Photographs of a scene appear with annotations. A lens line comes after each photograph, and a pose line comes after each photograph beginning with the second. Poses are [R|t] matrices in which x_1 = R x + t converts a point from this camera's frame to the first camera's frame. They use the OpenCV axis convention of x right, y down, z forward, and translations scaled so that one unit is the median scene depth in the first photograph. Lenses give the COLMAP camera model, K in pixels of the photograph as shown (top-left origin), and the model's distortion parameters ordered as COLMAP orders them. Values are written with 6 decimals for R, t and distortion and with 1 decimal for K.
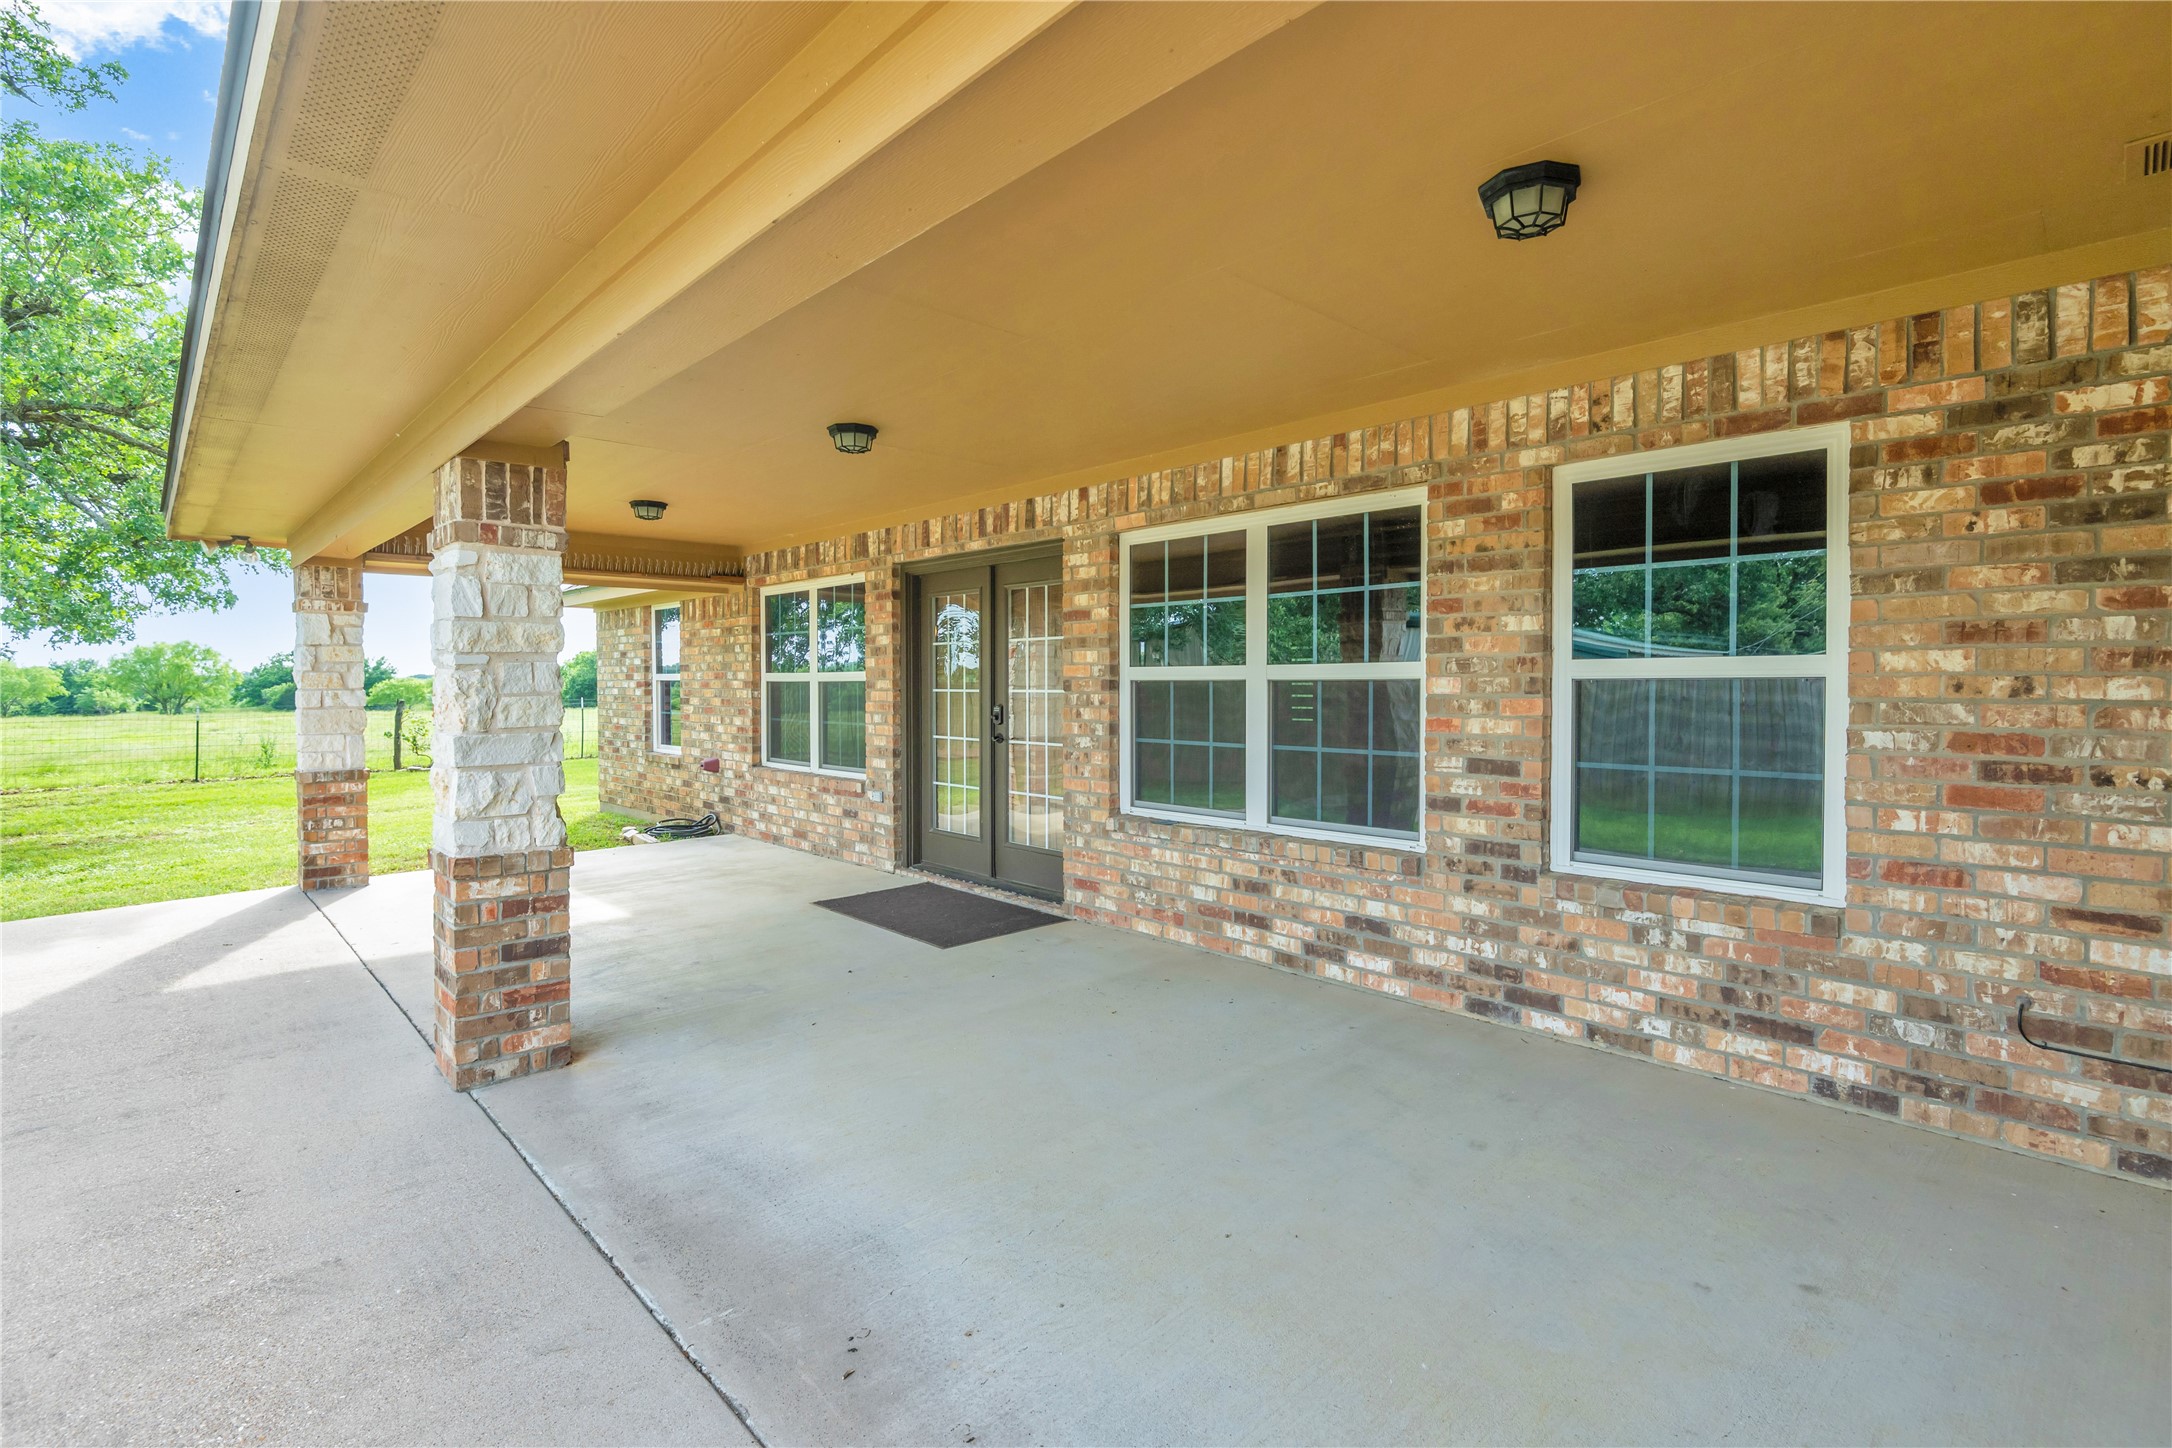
lens RADIAL K [[1007.0, 0, 1081.5], [0, 1007.0, 706.9], [0, 0, 1]] dist [-0.000441, -0.001180]
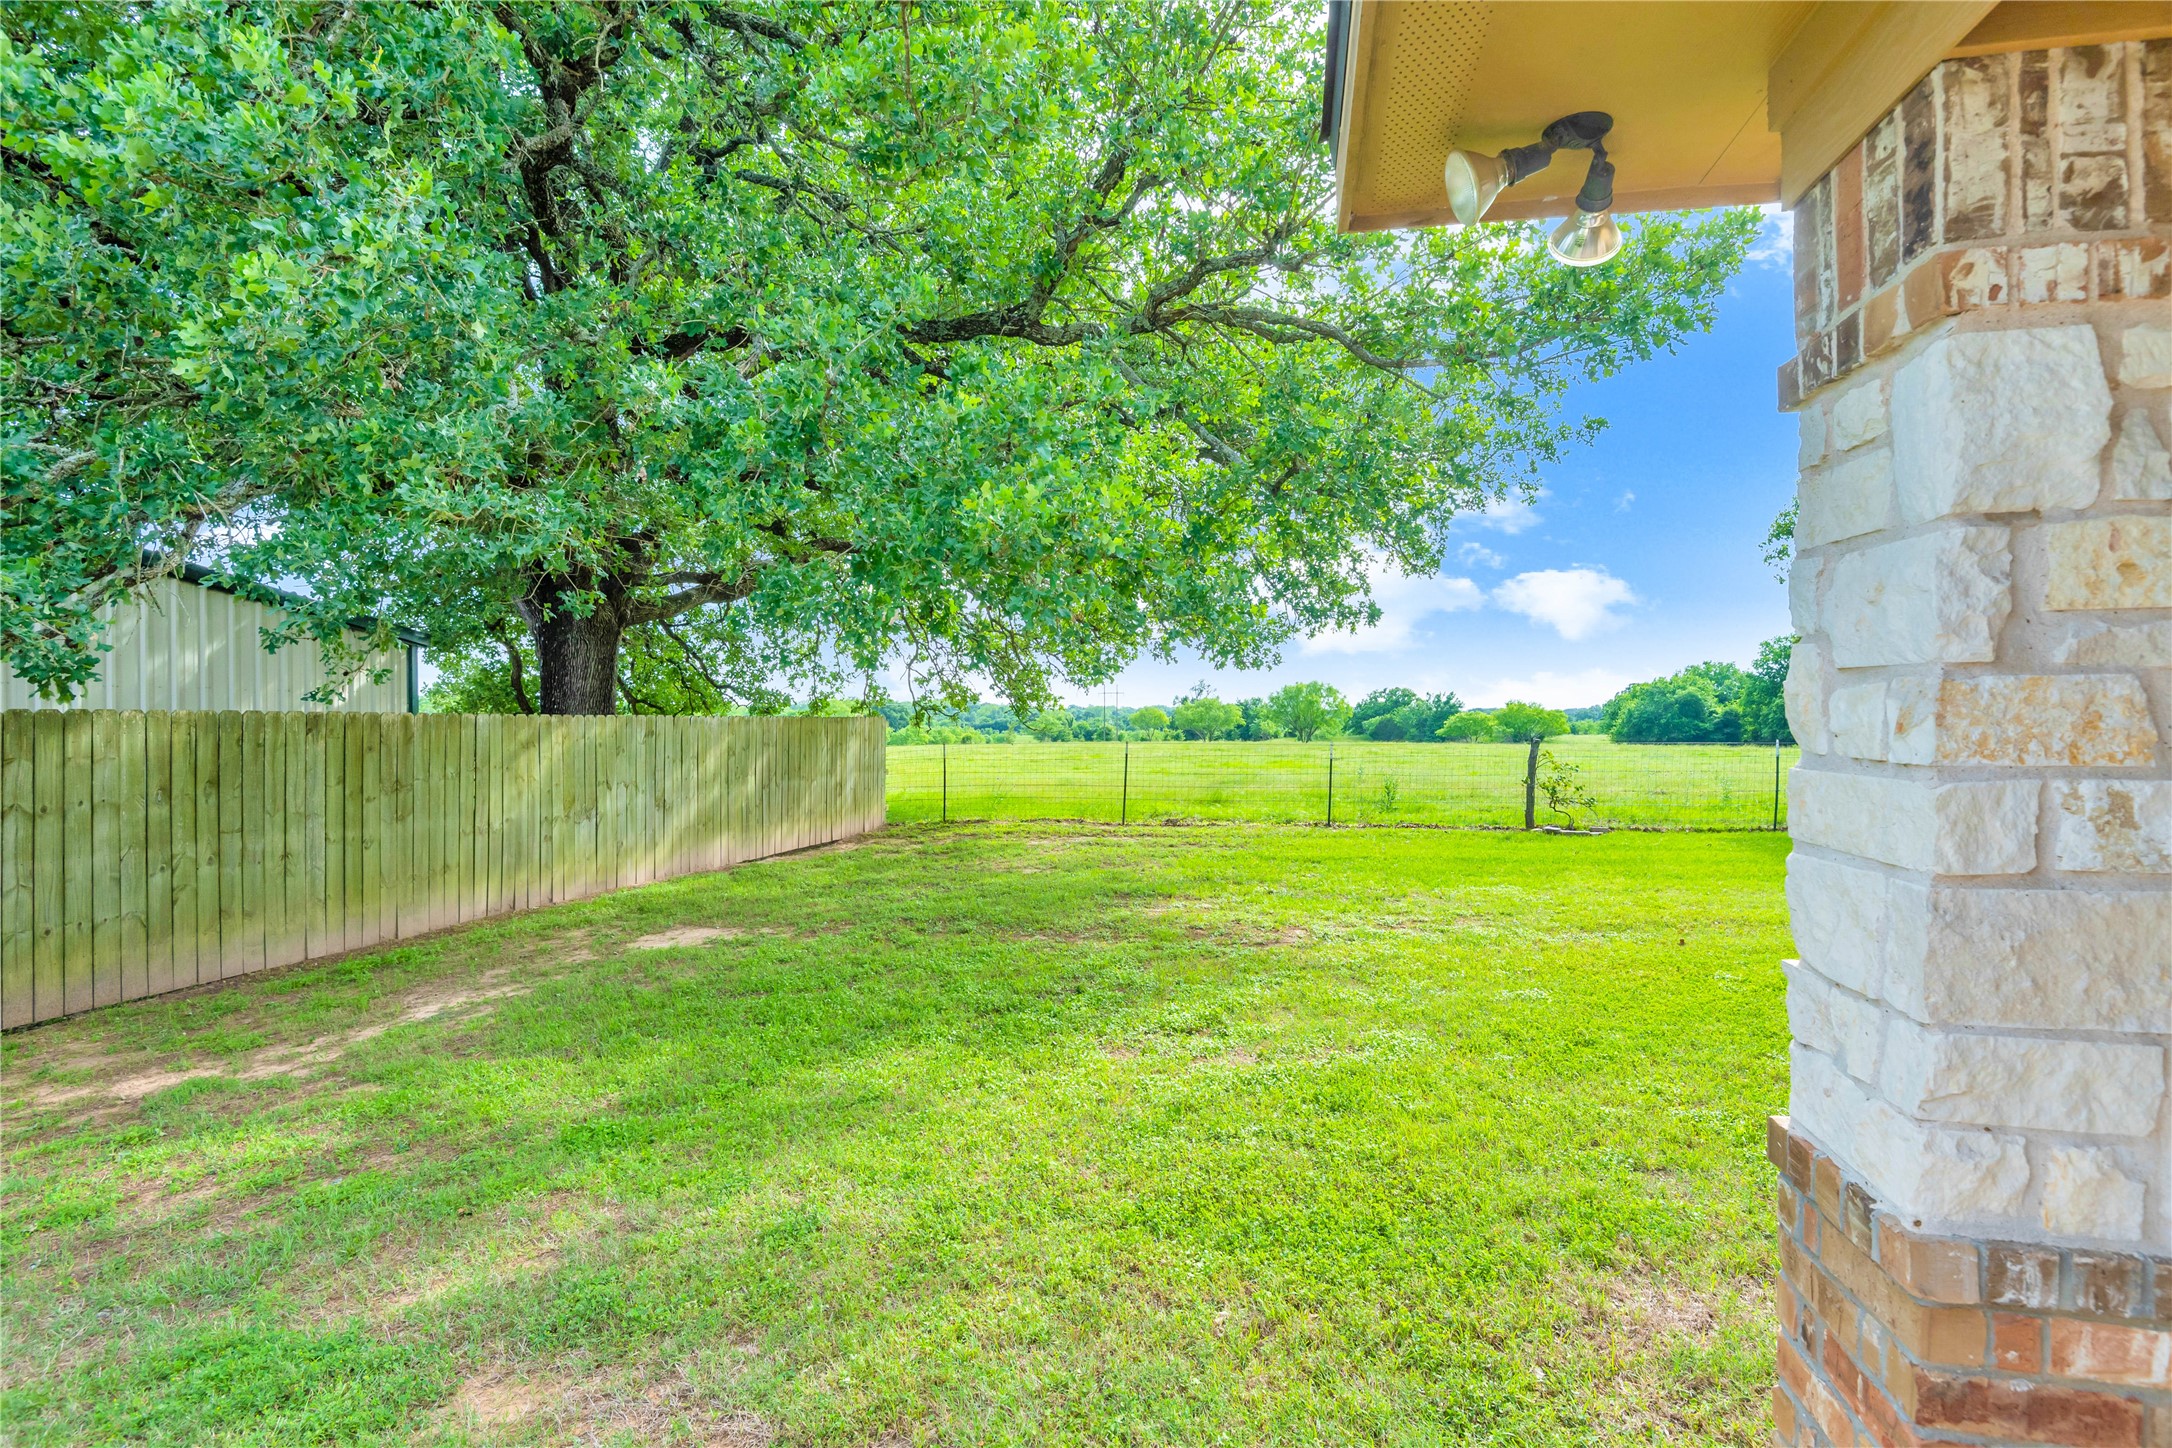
lens RADIAL K [[1007.0, 0, 1081.5], [0, 1007.0, 706.9], [0, 0, 1]] dist [-0.000441, -0.001180]
pose [[0.579192, -0.005457, -0.815173, -0.666859], [-0.021447, 0.999529, -0.021930, -0.019837], [0.814909, 0.030184, 0.578802, 0.720060]]
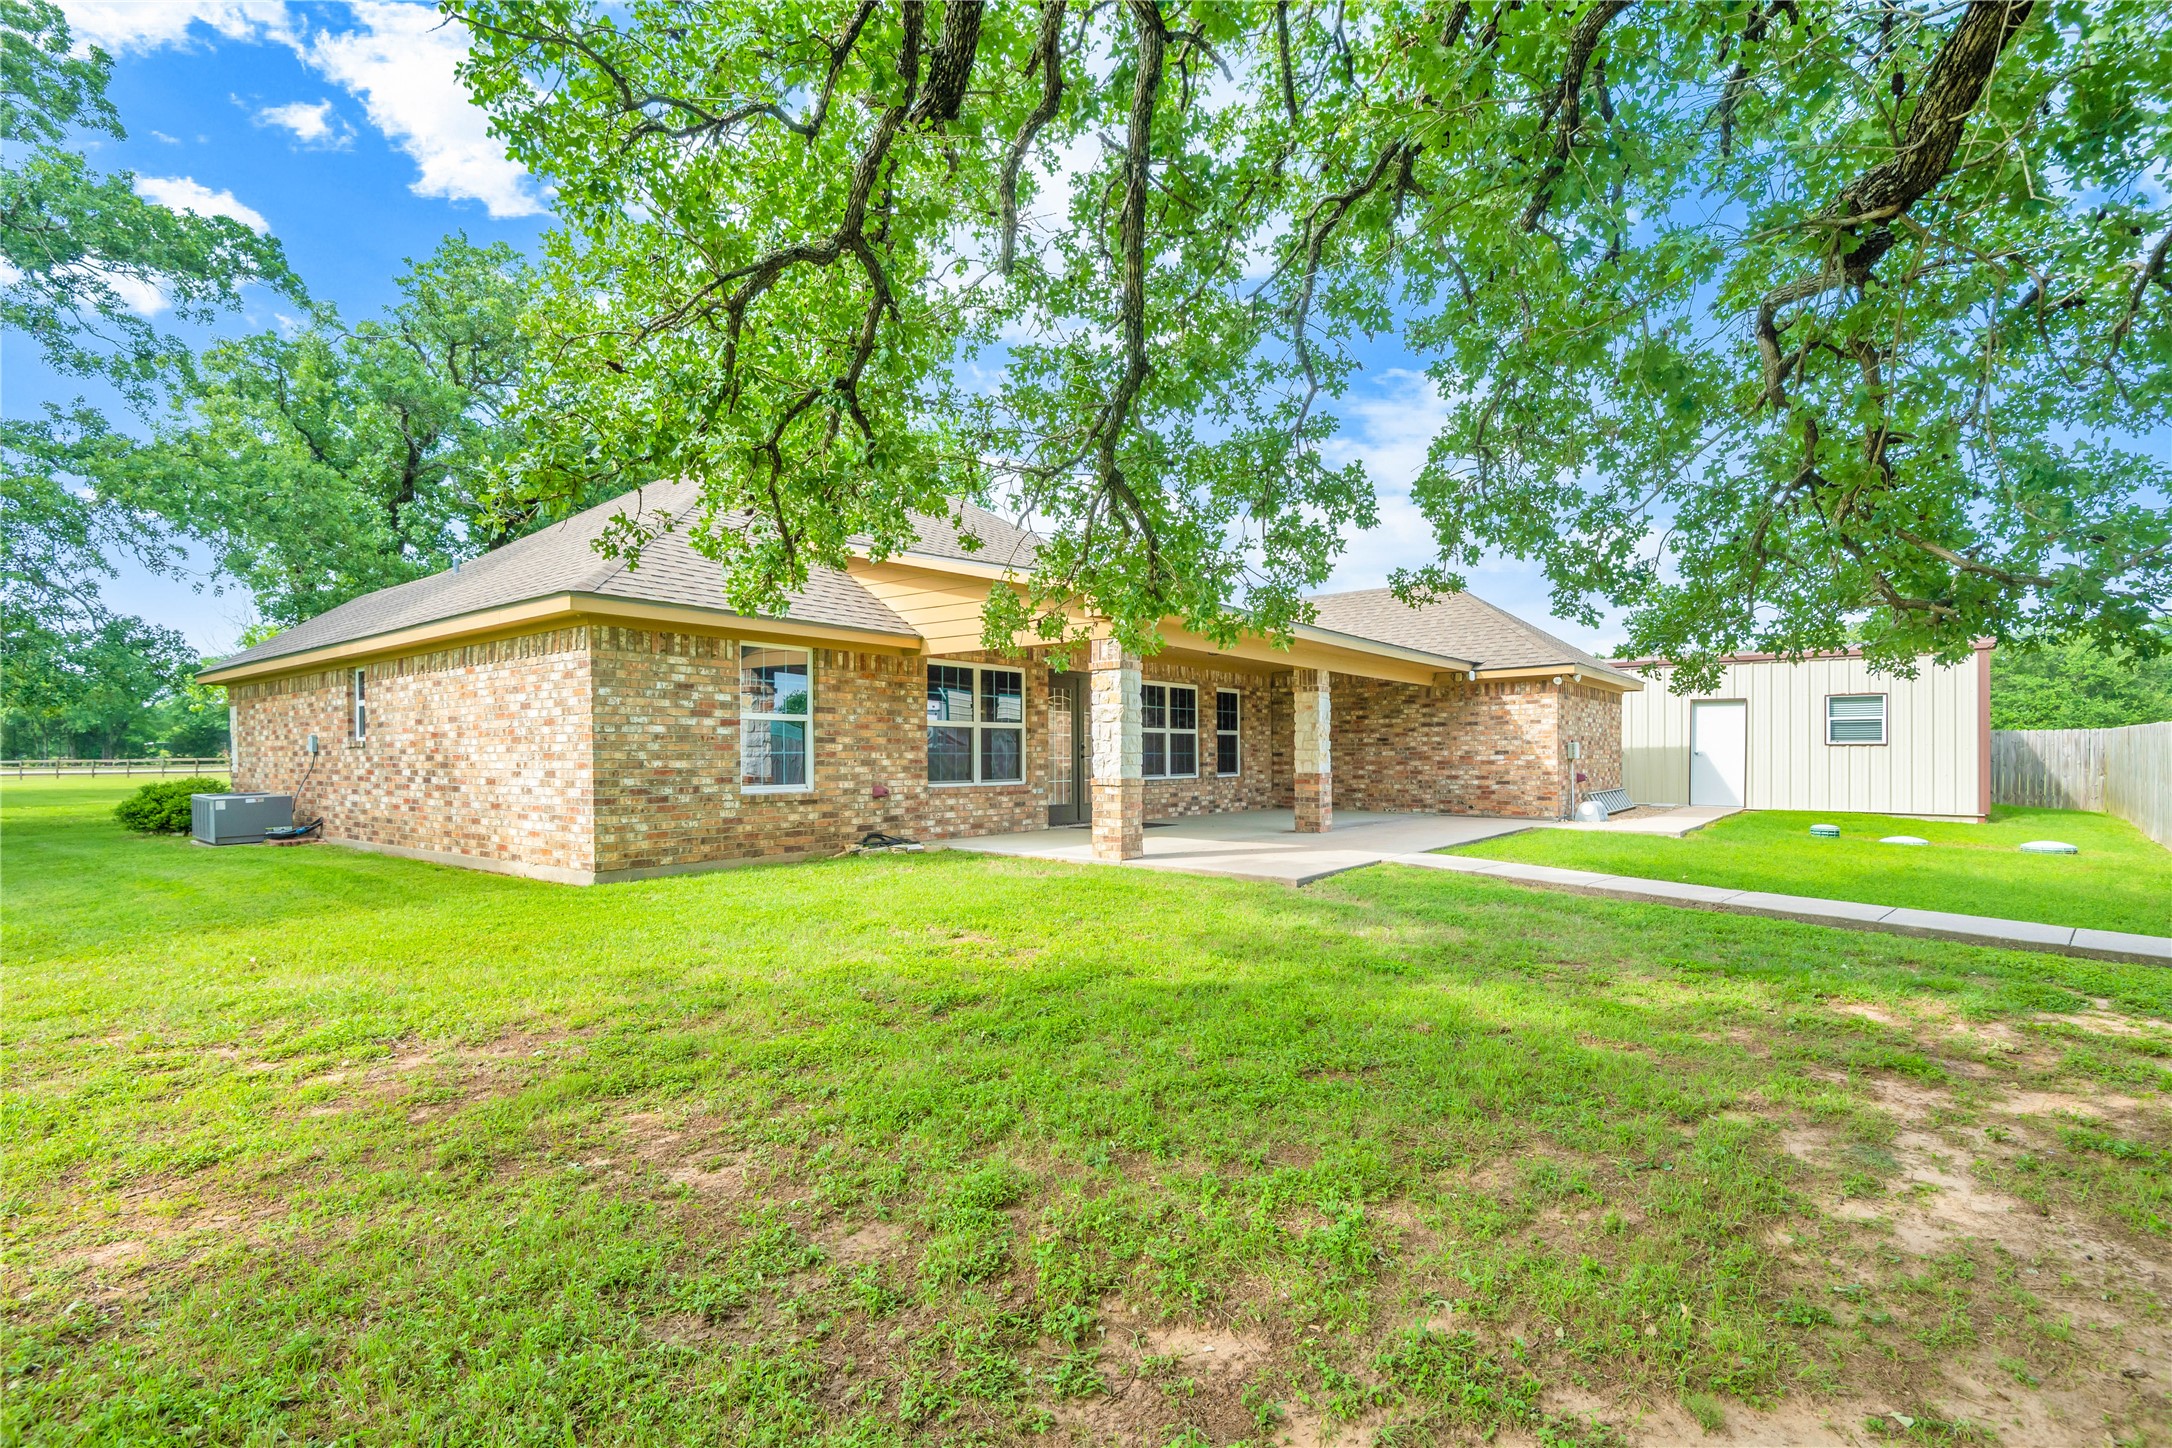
lens RADIAL K [[1002.9, 0, 1086.0], [0, 1002.9, 724.0], [0, 0, 1]] dist [-0.000624, -0.000844]
pose [[-0.152137, 0.024290, 0.988061, -2.087051], [0.017704, 0.999605, -0.021848, 0.007518], [-0.988201, 0.014169, -0.152507, 1.216926]]
